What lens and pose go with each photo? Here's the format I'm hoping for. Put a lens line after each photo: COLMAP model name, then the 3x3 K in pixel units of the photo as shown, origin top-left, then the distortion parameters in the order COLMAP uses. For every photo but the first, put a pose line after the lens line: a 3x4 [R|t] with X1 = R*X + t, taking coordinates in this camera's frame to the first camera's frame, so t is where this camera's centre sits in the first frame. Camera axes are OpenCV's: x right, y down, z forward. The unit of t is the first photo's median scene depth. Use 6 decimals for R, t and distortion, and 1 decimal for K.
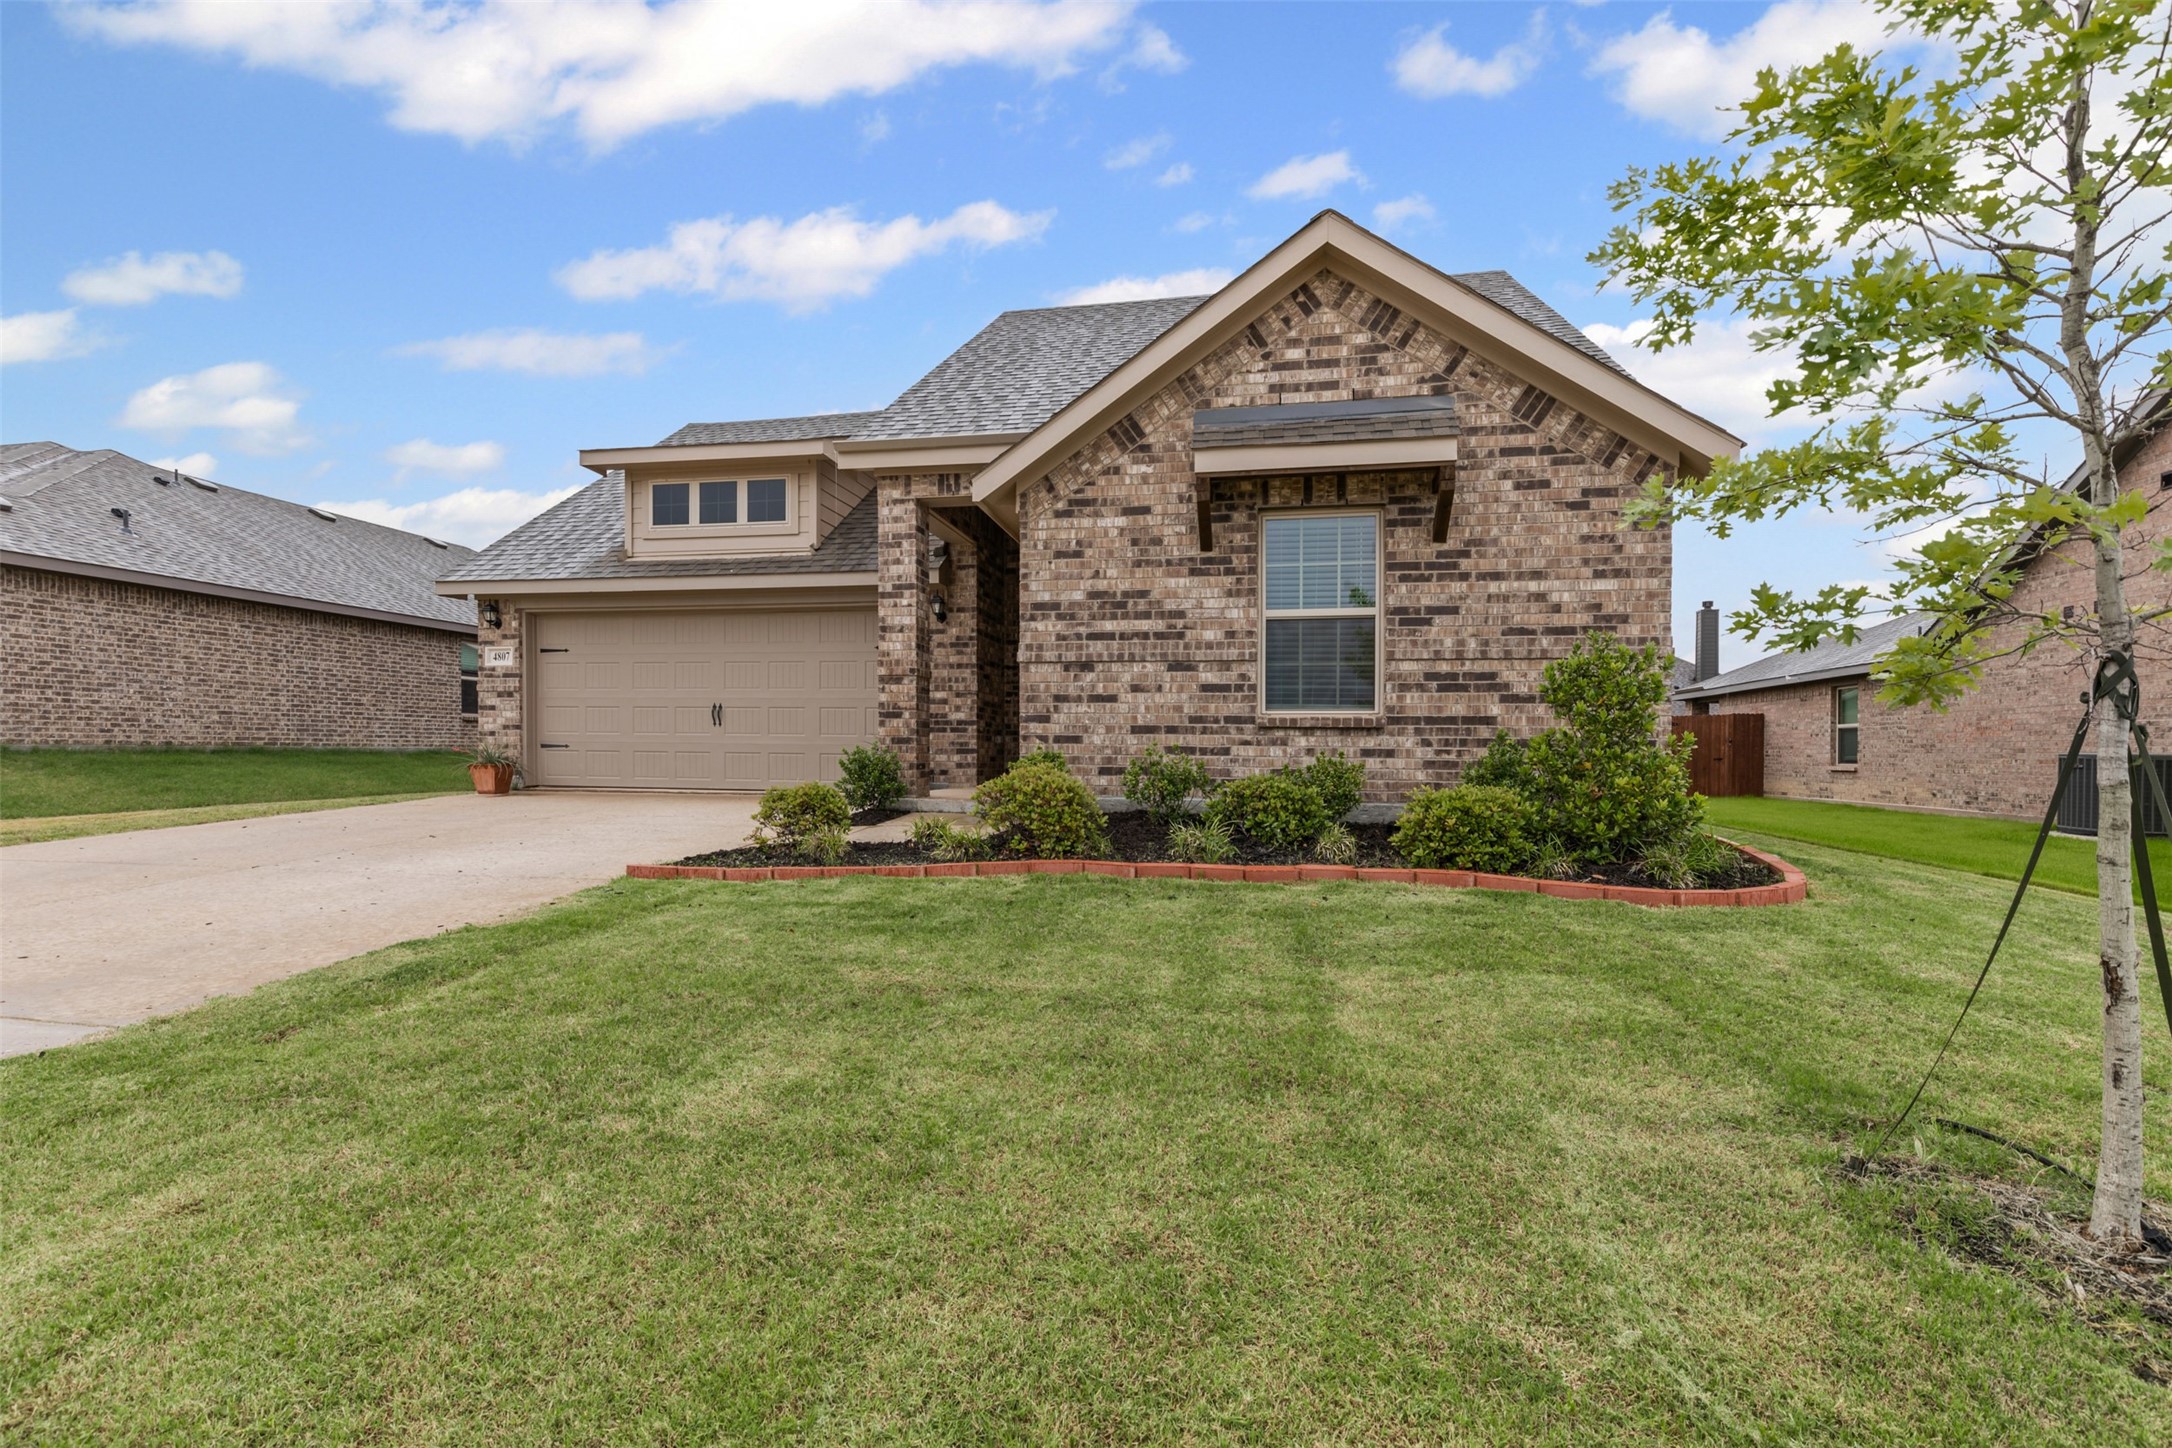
lens RADIAL K [[994.4, 0, 1086.0], [0, 994.4, 724.0], [0, 0, 1]] dist [0.003968, 0.000694]
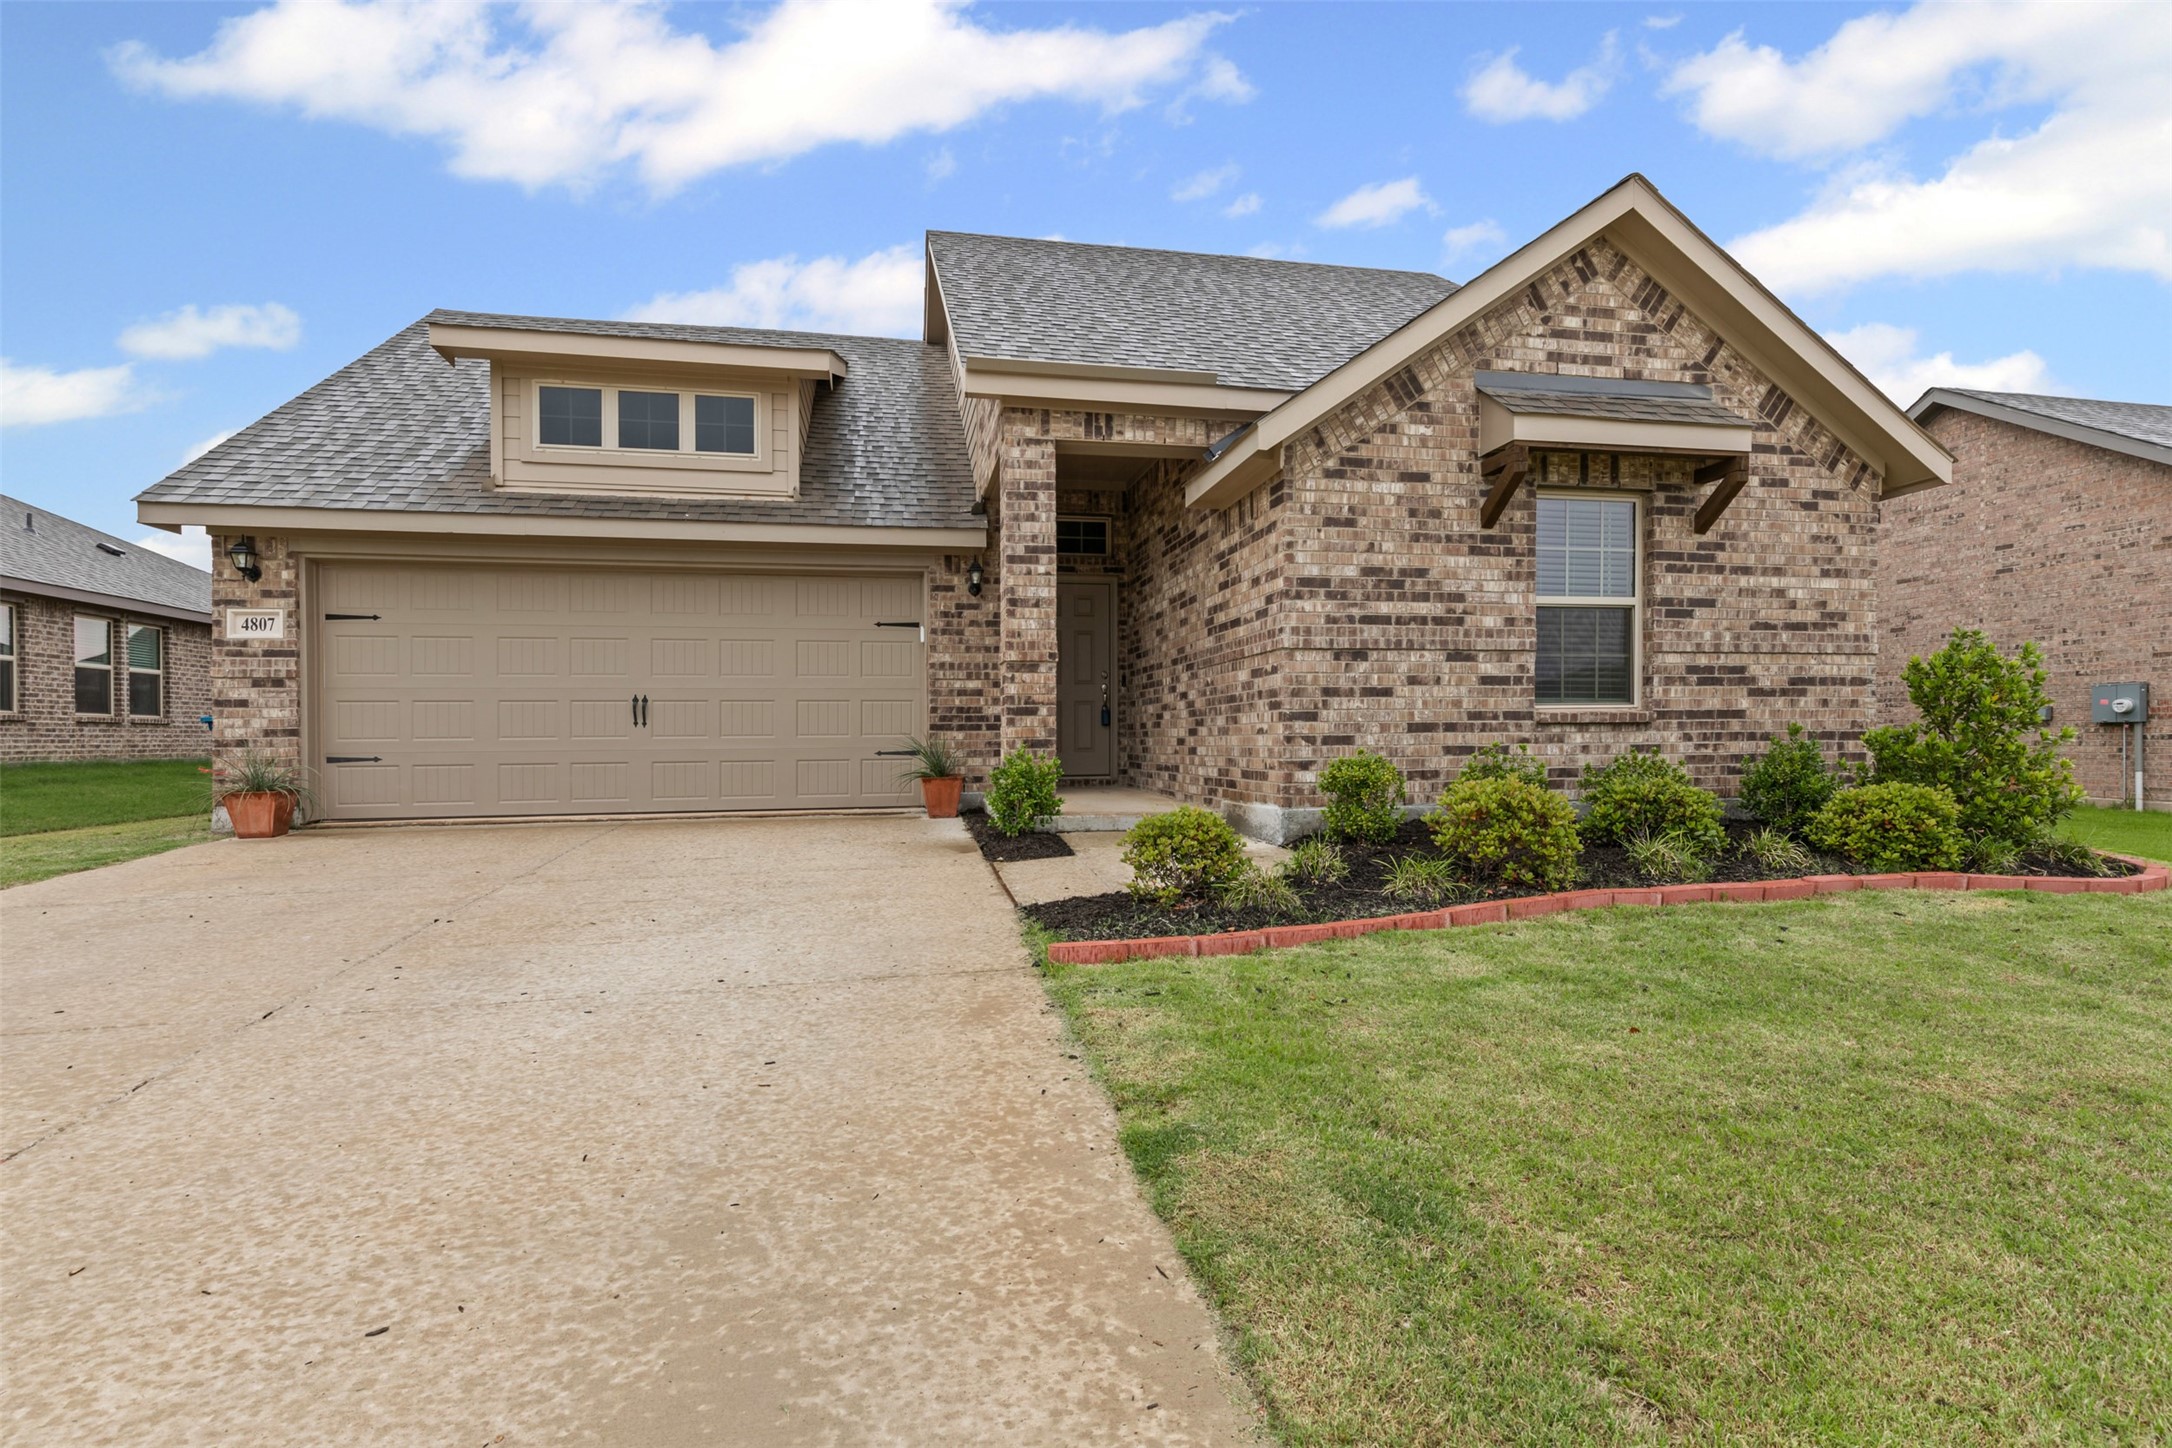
lens RADIAL K [[1014.3, 0, 1087.9], [0, 1014.3, 708.4], [0, 0, 1]] dist [0.002995, 0.000366]
pose [[0.921343, -0.008170, 0.388665, -0.566704], [0.008272, 0.999965, 0.001410, -0.015099], [-0.388663, 0.001916, 0.921378, 0.294025]]
